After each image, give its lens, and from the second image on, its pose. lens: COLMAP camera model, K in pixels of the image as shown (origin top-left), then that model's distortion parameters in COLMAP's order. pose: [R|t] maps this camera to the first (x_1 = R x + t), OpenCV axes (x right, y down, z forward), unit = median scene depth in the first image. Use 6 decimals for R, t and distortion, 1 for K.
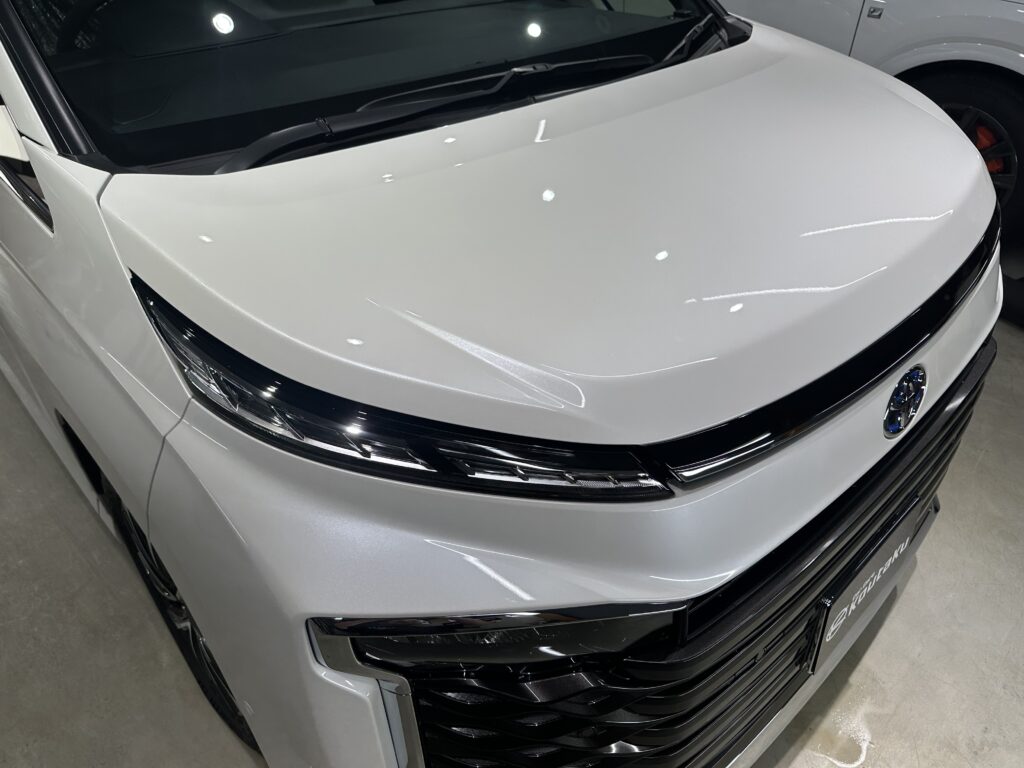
lens RADIAL K [[713.5, 0, 512.0], [0, 713.5, 384.0], [0, 0, 1]] dist [0.005017, -0.002001]
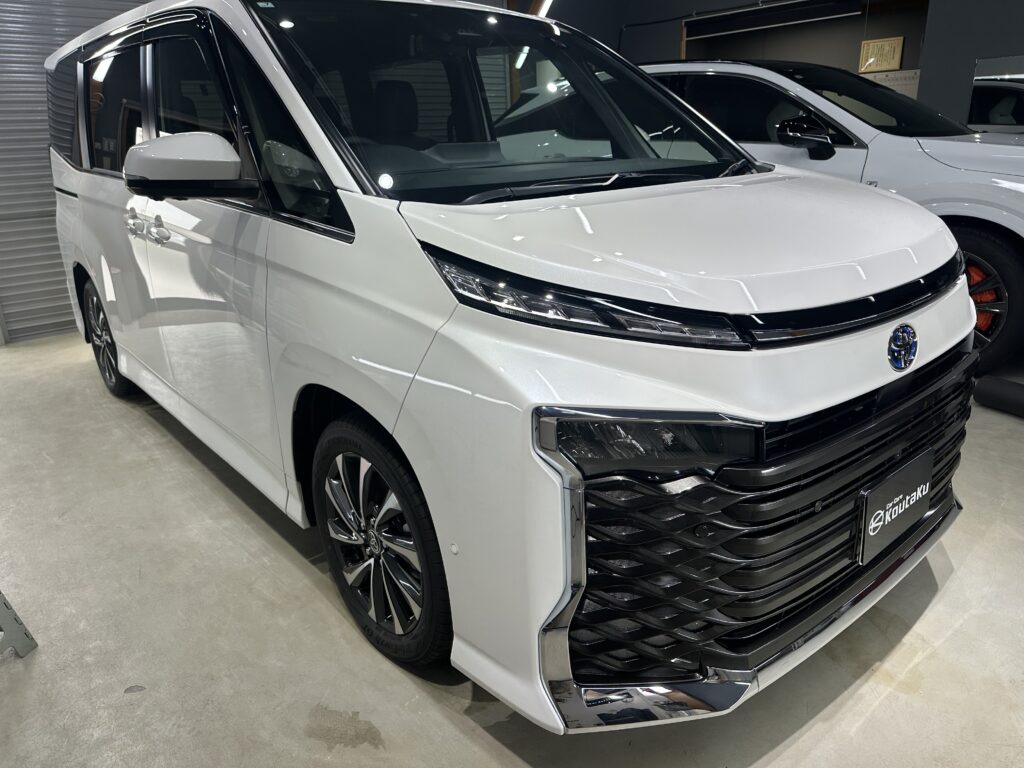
lens RADIAL K [[713.5, 0, 512.0], [0, 713.5, 384.0], [0, 0, 1]] dist [0.005017, -0.002001]
pose [[0.998686, 0.004723, -0.051019, -0.168223], [-0.018450, 0.962097, -0.272082, 0.478091], [0.047800, 0.272666, 0.960921, -0.410260]]
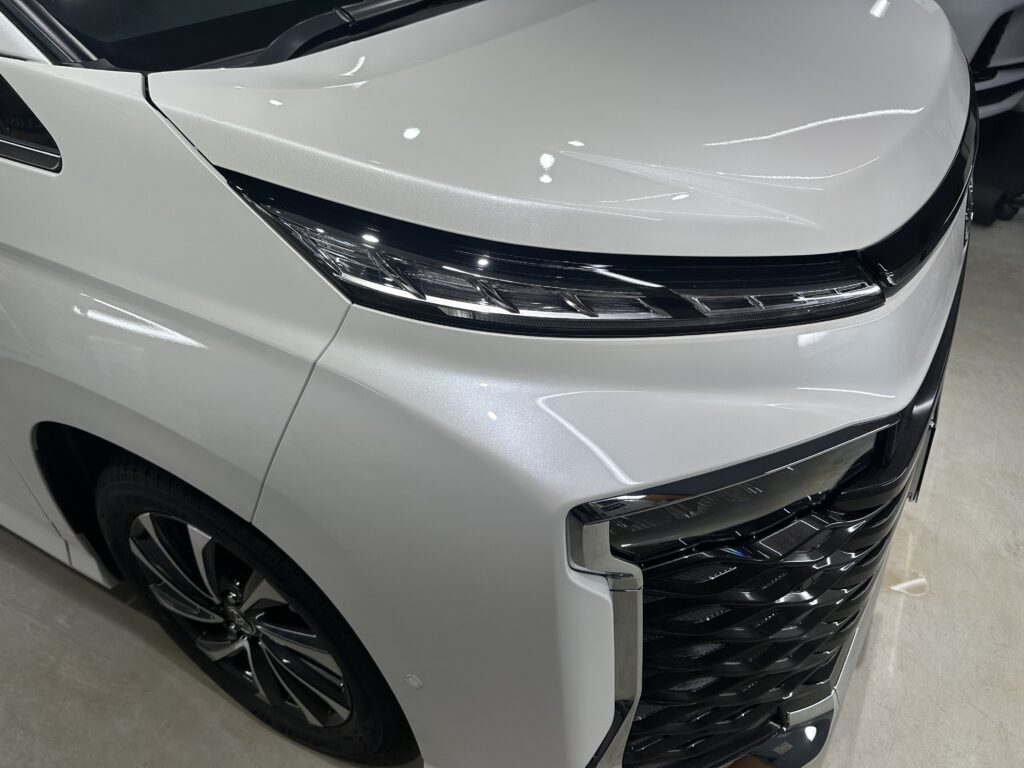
lens RADIAL K [[717.5, 0, 512.0], [0, 717.5, 384.0], [0, 0, 1]] dist [0.005128, -0.030498]
pose [[0.955227, -0.207111, 0.211297, -0.333493], [0.206003, 0.978165, 0.027493, 0.092850], [-0.212377, 0.017266, 0.977035, 0.107185]]
